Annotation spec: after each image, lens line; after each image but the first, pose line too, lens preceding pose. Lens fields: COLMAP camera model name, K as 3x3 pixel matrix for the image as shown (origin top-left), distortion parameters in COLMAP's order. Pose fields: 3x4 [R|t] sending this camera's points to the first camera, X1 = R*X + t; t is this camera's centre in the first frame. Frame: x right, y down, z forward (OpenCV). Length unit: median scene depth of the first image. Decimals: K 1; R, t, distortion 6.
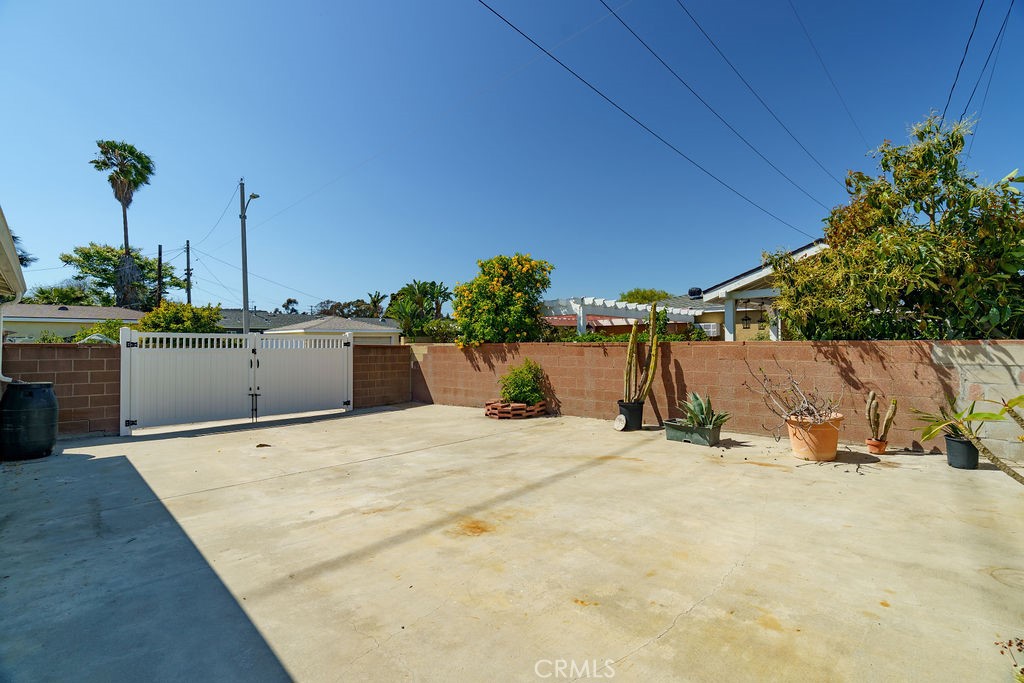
lens RADIAL K [[471.8, 0, 512.9], [0, 471.8, 334.2], [0, 0, 1]] dist [-0.002435, 0.000323]
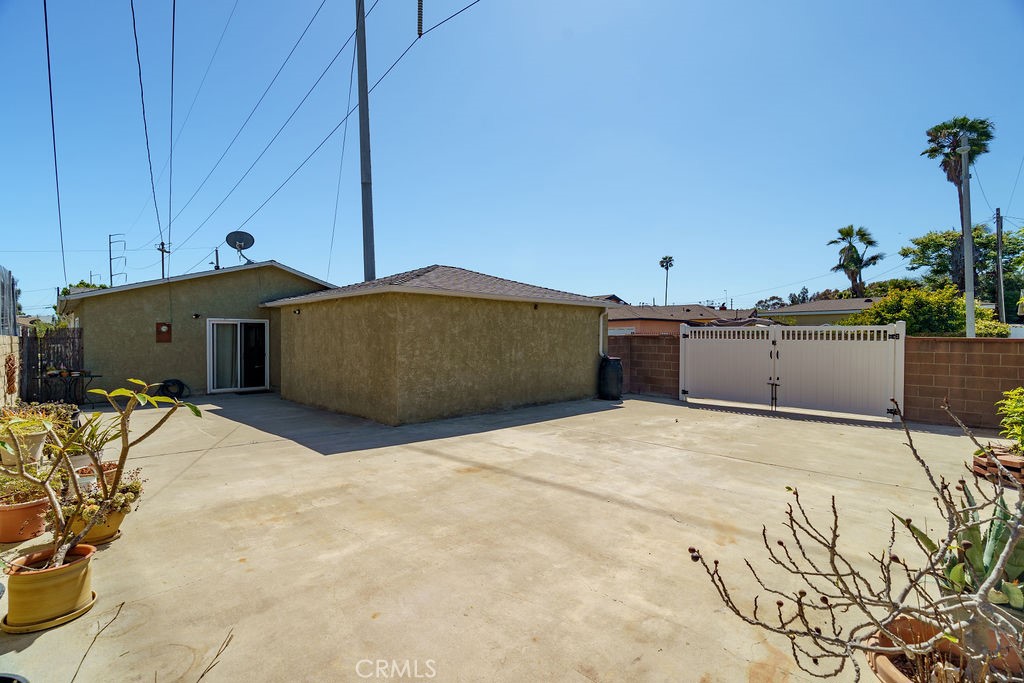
lens RADIAL K [[471.8, 0, 512.9], [0, 471.8, 334.2], [0, 0, 1]] dist [-0.002435, 0.000323]
pose [[-0.036982, 0.004761, -0.999305, 1.003678], [0.026167, 0.999650, 0.003794, -0.004774], [0.998973, -0.026009, -0.037094, 0.888696]]
